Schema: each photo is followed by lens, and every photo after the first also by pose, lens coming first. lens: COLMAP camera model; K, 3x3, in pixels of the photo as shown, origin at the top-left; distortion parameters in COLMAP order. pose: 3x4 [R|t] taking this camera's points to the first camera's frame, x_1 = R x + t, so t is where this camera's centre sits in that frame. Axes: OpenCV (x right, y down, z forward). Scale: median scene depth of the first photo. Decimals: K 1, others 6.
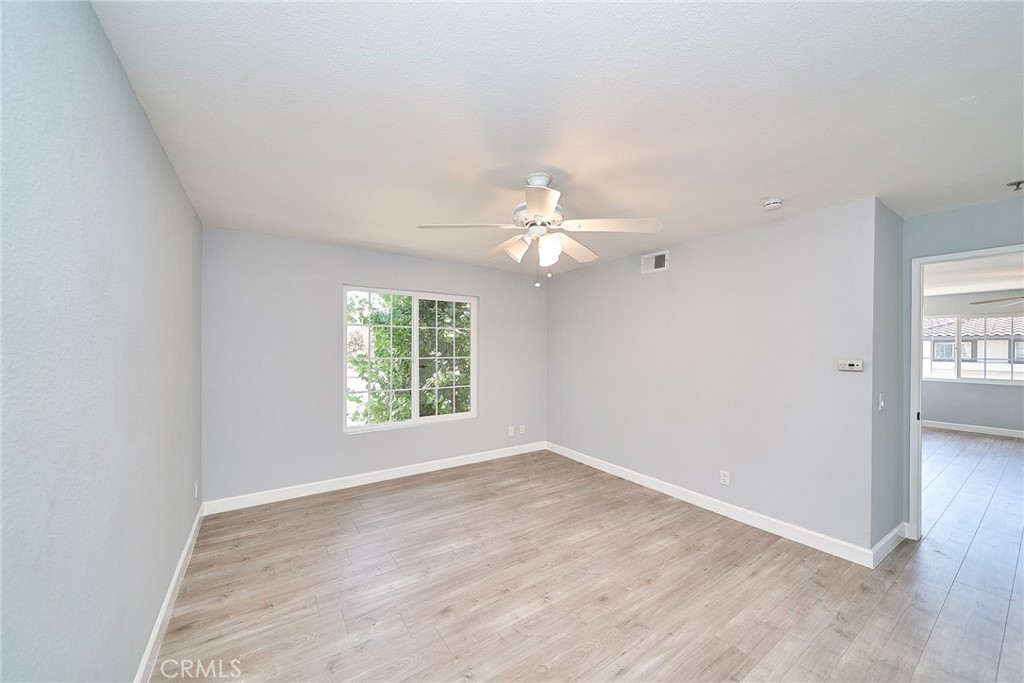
lens RADIAL K [[361.5, 0, 512.0], [0, 361.5, 341.5], [0, 0, 1]] dist [0.000564, -0.000111]
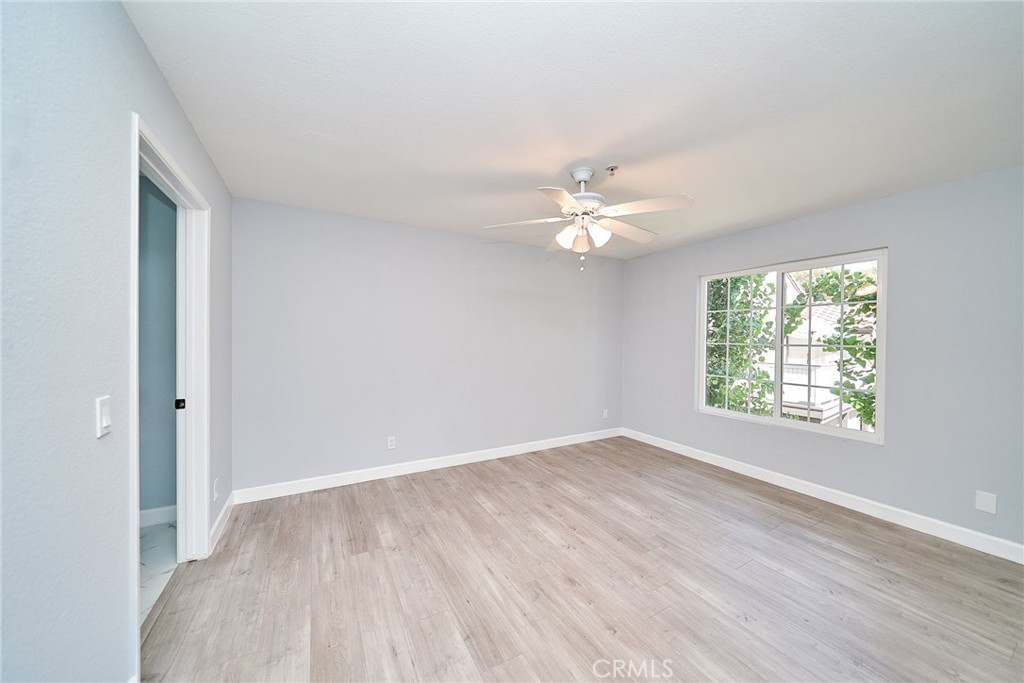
lens RADIAL K [[344.8, 0, 509.1], [0, 344.8, 345.0], [0, 0, 1]] dist [-0.000997, -0.000044]
pose [[-0.073044, 0.014407, -0.997225, 0.860004], [0.006274, 0.999883, 0.013985, 0.035373], [0.997309, -0.005235, -0.073125, 0.646123]]
